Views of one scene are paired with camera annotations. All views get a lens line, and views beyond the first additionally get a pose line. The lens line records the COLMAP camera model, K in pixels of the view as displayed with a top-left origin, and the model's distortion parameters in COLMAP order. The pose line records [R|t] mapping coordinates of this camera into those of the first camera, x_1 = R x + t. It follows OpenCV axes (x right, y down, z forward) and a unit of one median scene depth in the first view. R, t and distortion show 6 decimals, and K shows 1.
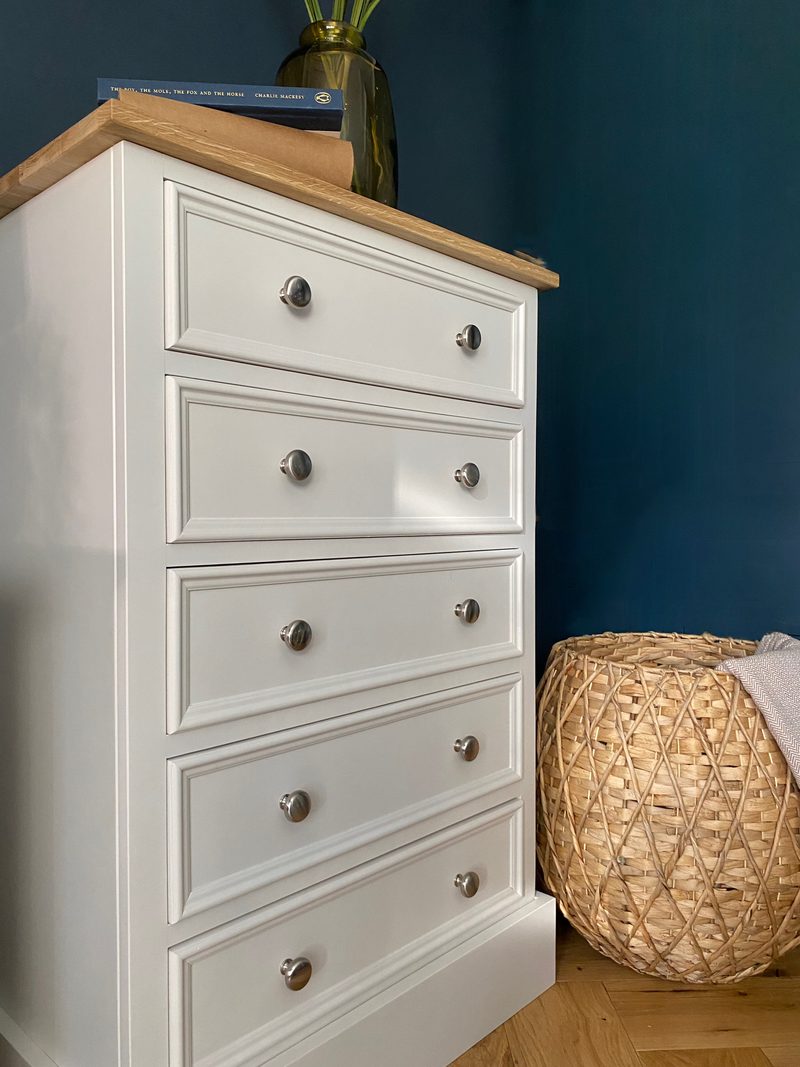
lens RADIAL K [[813.2, 0, 400.2], [0, 813.2, 528.7], [0, 0, 1]] dist [0.017225, -0.033371]
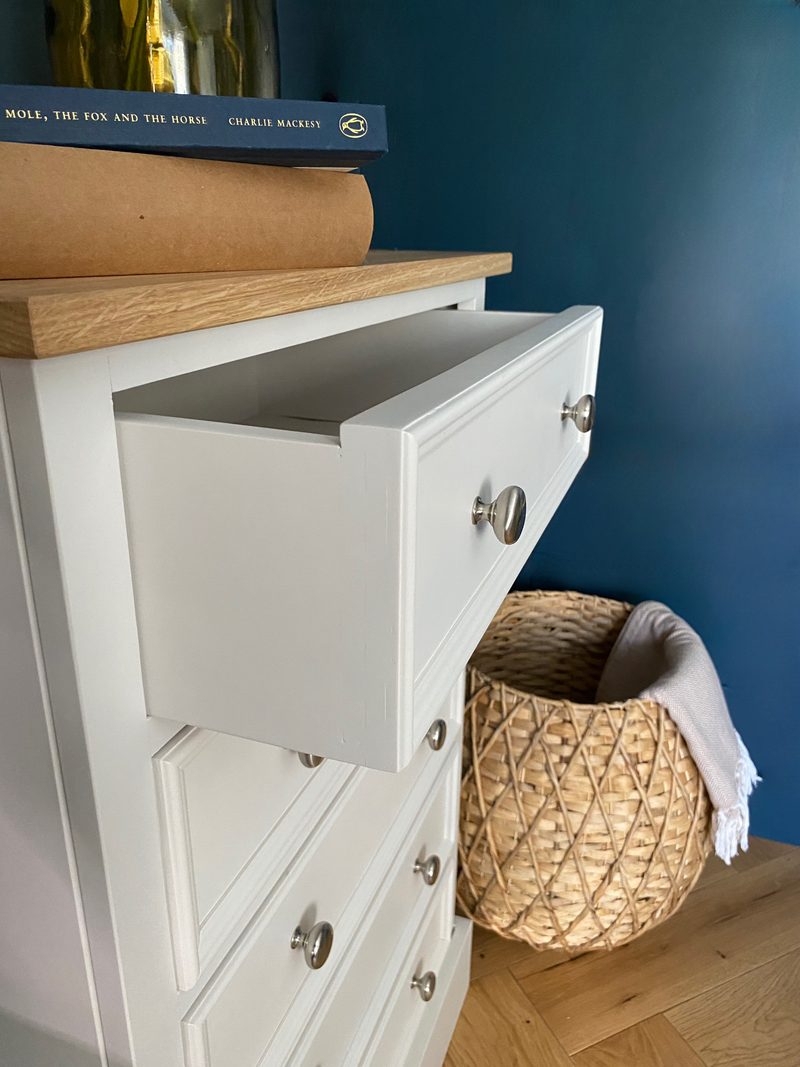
lens RADIAL K [[813.2, 0, 390.4], [0, 813.2, 536.9], [0, 0, 1]] dist [0.017225, -0.033371]
pose [[0.927359, -0.122885, 0.353419, -0.205757], [0.001744, 0.945942, 0.324332, -0.325272], [-0.374169, -0.300155, 0.877442, 0.337176]]
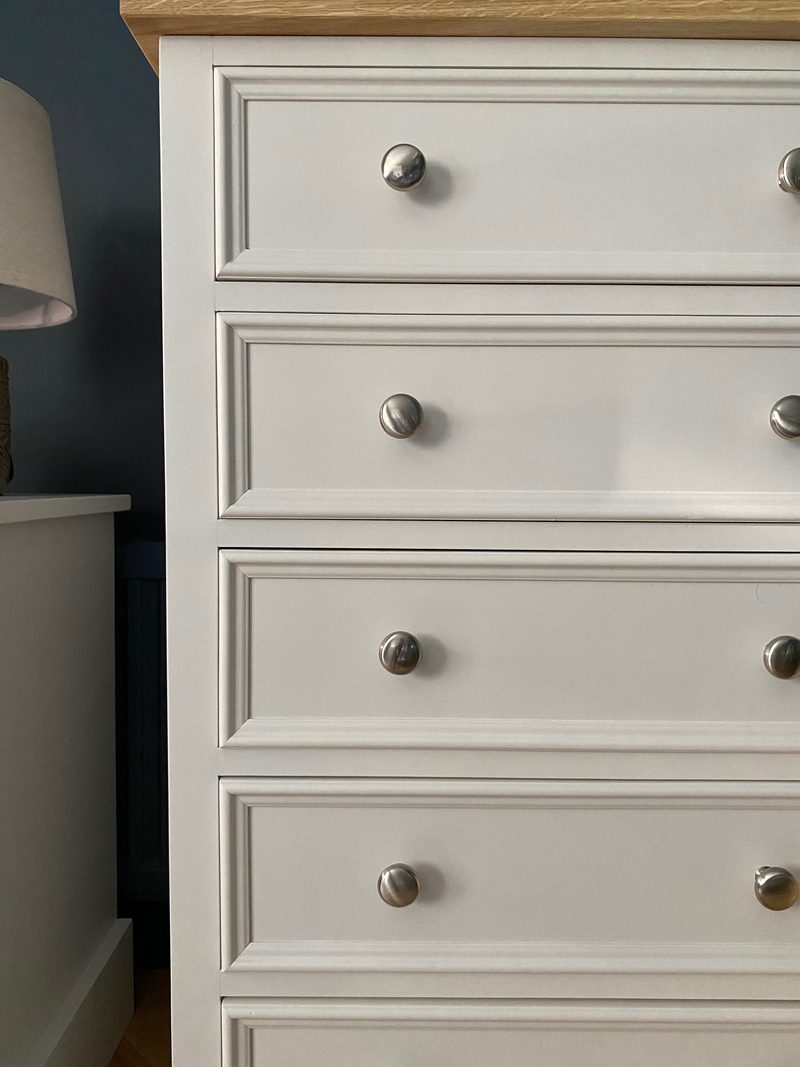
lens RADIAL K [[881.3, 0, 405.0], [0, 881.3, 540.6], [0, 0, 1]] dist [0.015958, -0.017361]
pose [[0.685197, 0.049910, -0.726646, 0.330518], [-0.020395, 0.998573, 0.049355, -0.005212], [0.728072, -0.018998, 0.685237, 0.350477]]
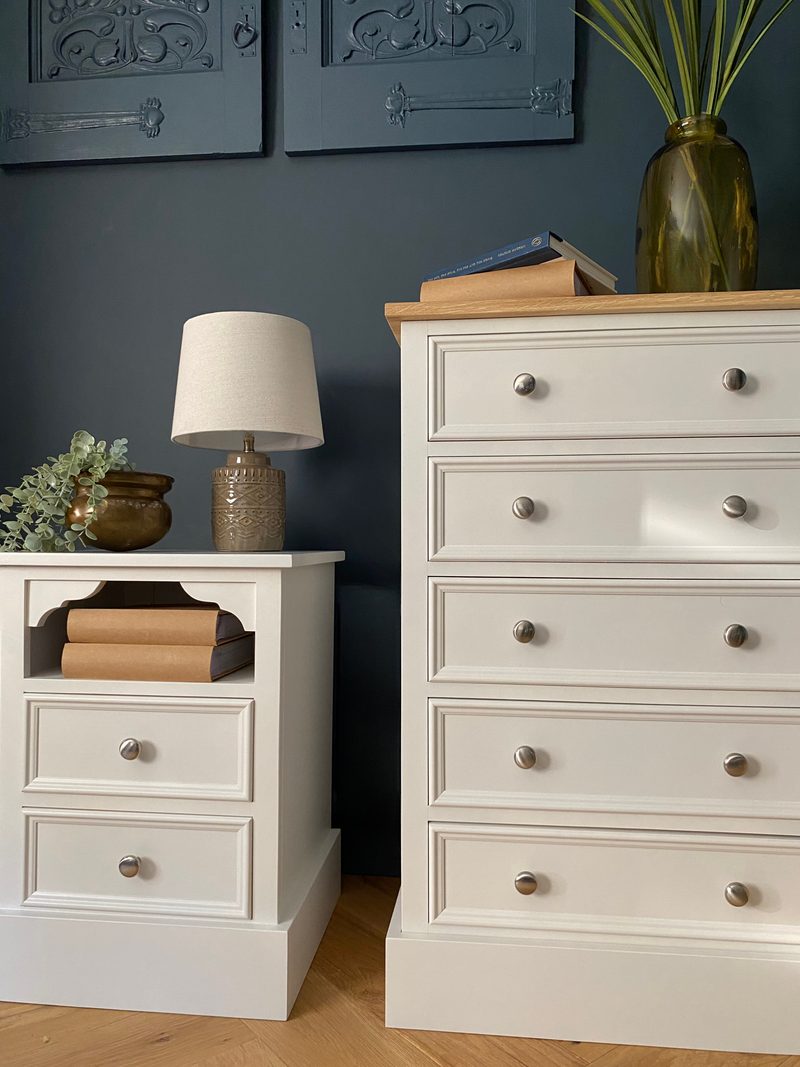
lens RADIAL K [[813.2, 0, 401.7], [0, 813.2, 530.3], [0, 0, 1]] dist [0.017225, -0.033371]
pose [[0.587851, -0.012341, -0.808875, 0.650366], [-0.017226, 0.999466, -0.027768, 0.001371], [0.808786, 0.030258, 0.587325, 0.013227]]
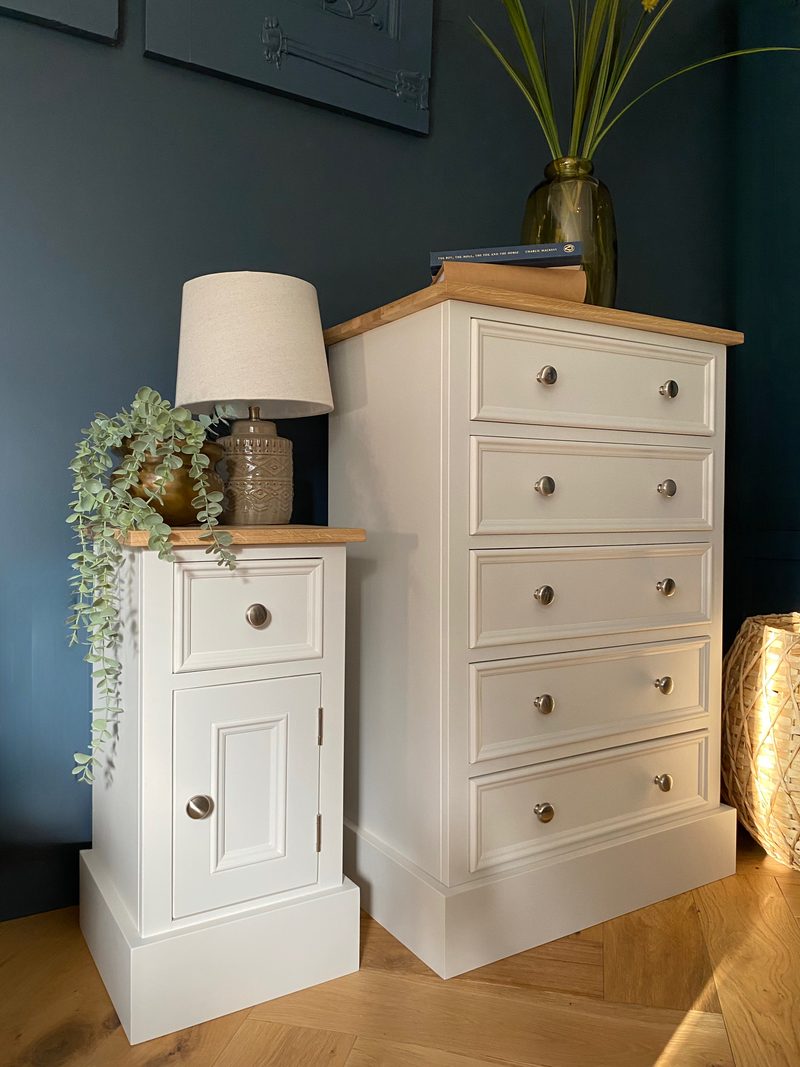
lens RADIAL K [[817.3, 0, 396.7], [0, 817.3, 531.7], [0, 0, 1]] dist [0.012789, -0.020889]
pose [[0.963922, 0.009308, -0.266024, 0.010718], [-0.006693, 0.999920, 0.010736, -0.004207], [0.266102, -0.008568, 0.963907, -0.442934]]
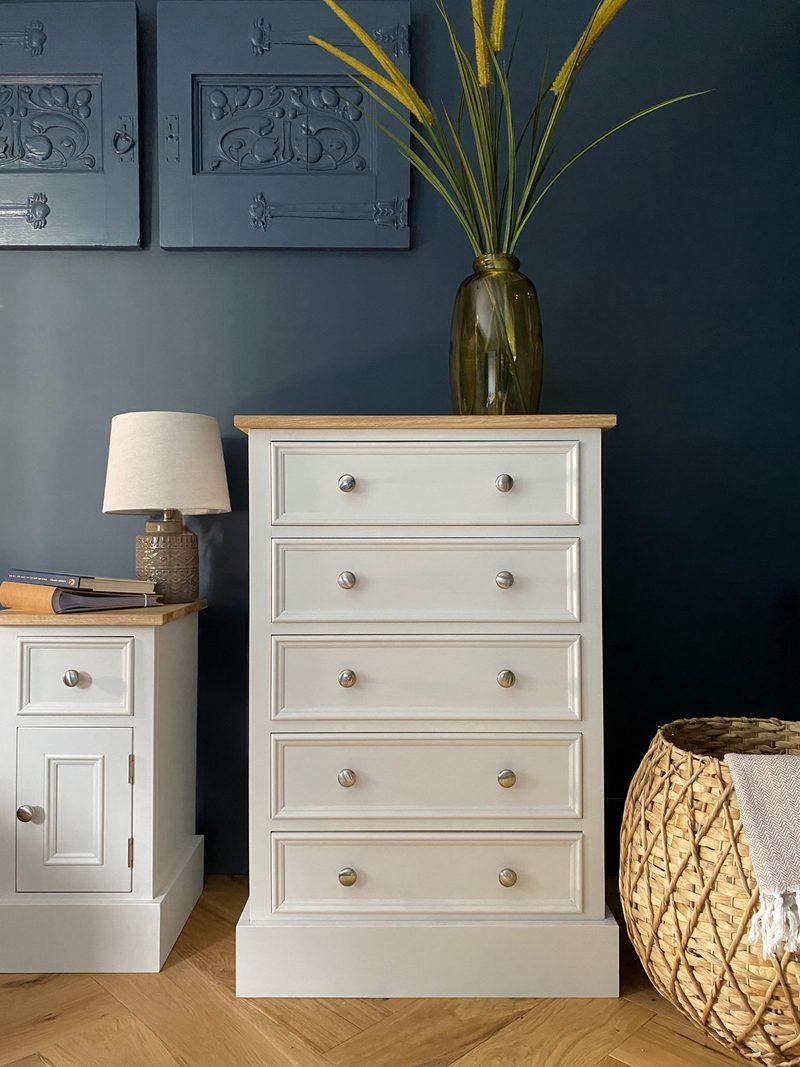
lens RADIAL K [[813.2, 0, 404.3], [0, 813.2, 526.5], [0, 0, 1]] dist [0.017225, -0.033371]
pose [[0.676589, -0.007833, -0.736319, 0.932056], [-0.010861, 0.999728, -0.020615, -0.120180], [0.736281, 0.021945, 0.676320, -0.071782]]
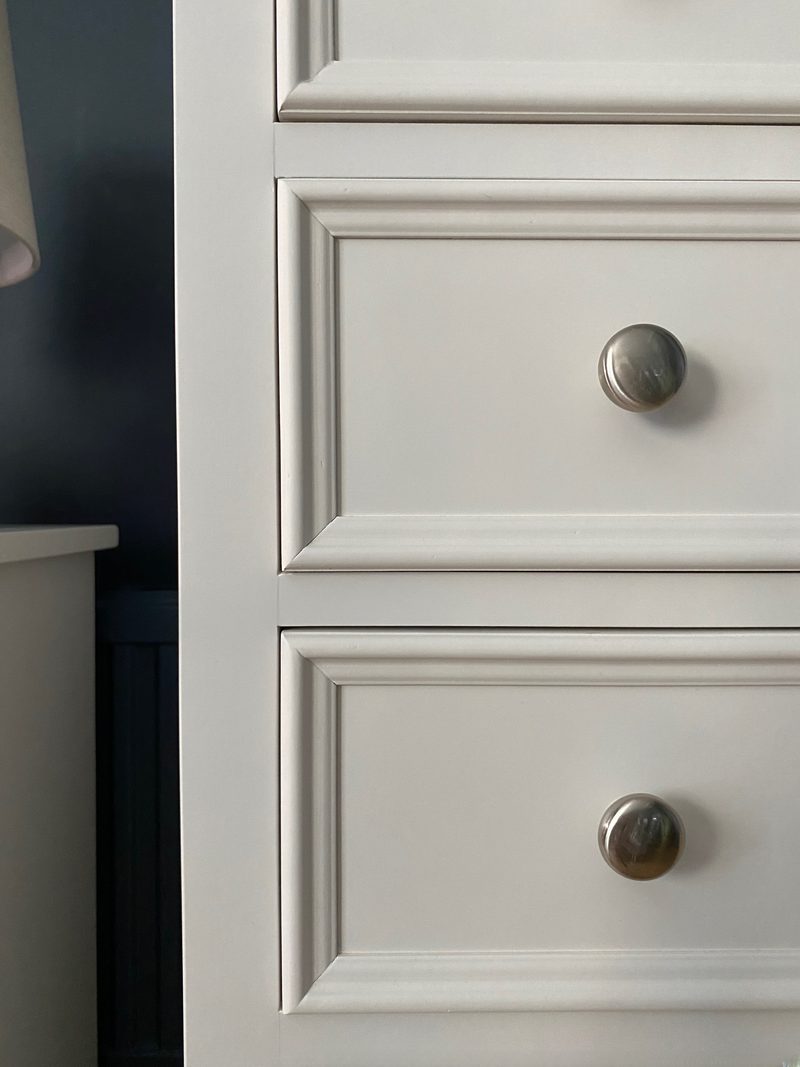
lens RADIAL K [[813.2, 0, 396.6], [0, 813.2, 532.1], [0, 0, 1]] dist [0.017225, -0.033371]
pose [[0.699740, 0.014882, -0.714243, 0.043821], [-0.012811, 0.999884, 0.008282, -0.005205], [0.714283, 0.003355, 0.699849, 0.495792]]
